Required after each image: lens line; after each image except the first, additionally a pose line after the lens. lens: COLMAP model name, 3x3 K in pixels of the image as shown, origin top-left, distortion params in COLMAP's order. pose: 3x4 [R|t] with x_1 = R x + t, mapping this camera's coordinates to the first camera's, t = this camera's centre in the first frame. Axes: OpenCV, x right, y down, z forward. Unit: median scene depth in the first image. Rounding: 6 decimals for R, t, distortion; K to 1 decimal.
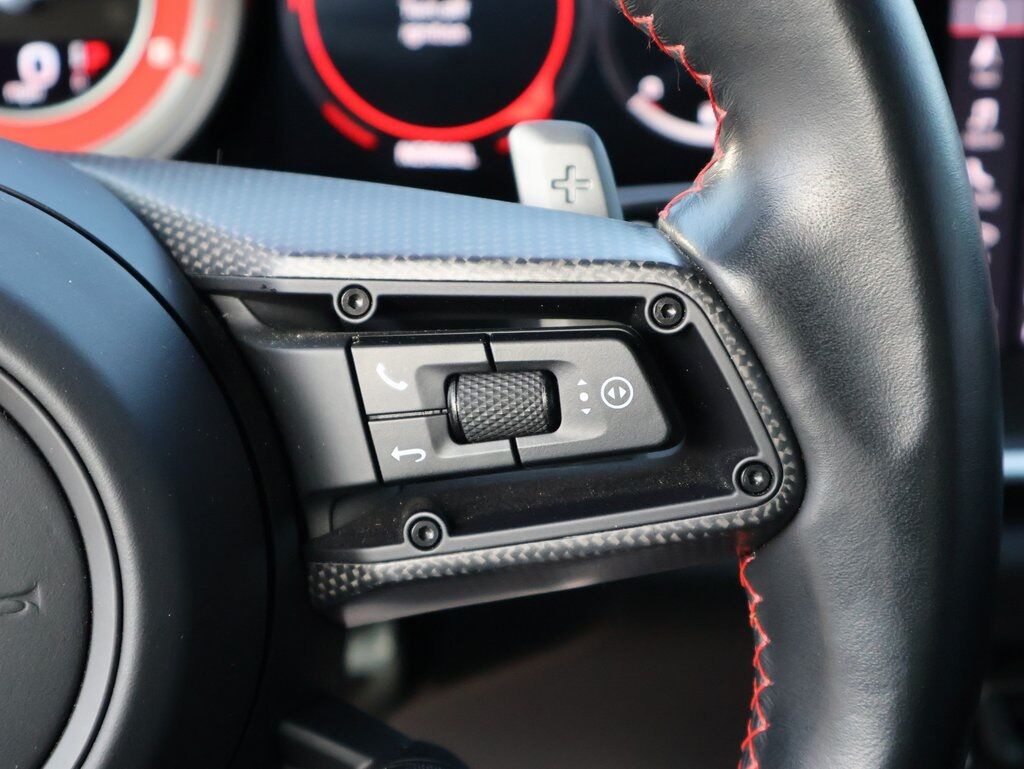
lens RADIAL K [[2066.6, 0, 512.2], [0, 2066.6, 384.1], [0, 0, 1]] dist [0.072699, 0.000000]
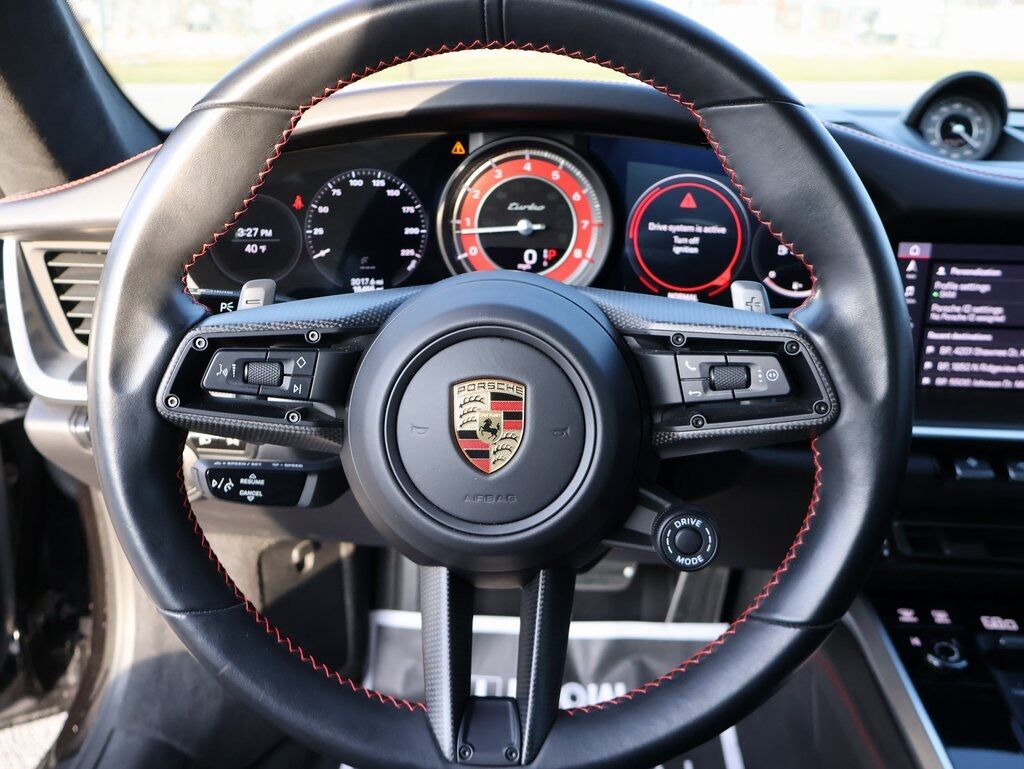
lens RADIAL K [[950.4, 0, 512.5], [0, 950.4, 386.4], [0, 0, 1]] dist [0.002182, 0.000000]
pose [[0.985172, 0.060114, -0.160693, -0.087022], [-0.064727, 0.997623, -0.023624, 0.071101], [0.158891, 0.033675, 0.986722, -0.329047]]
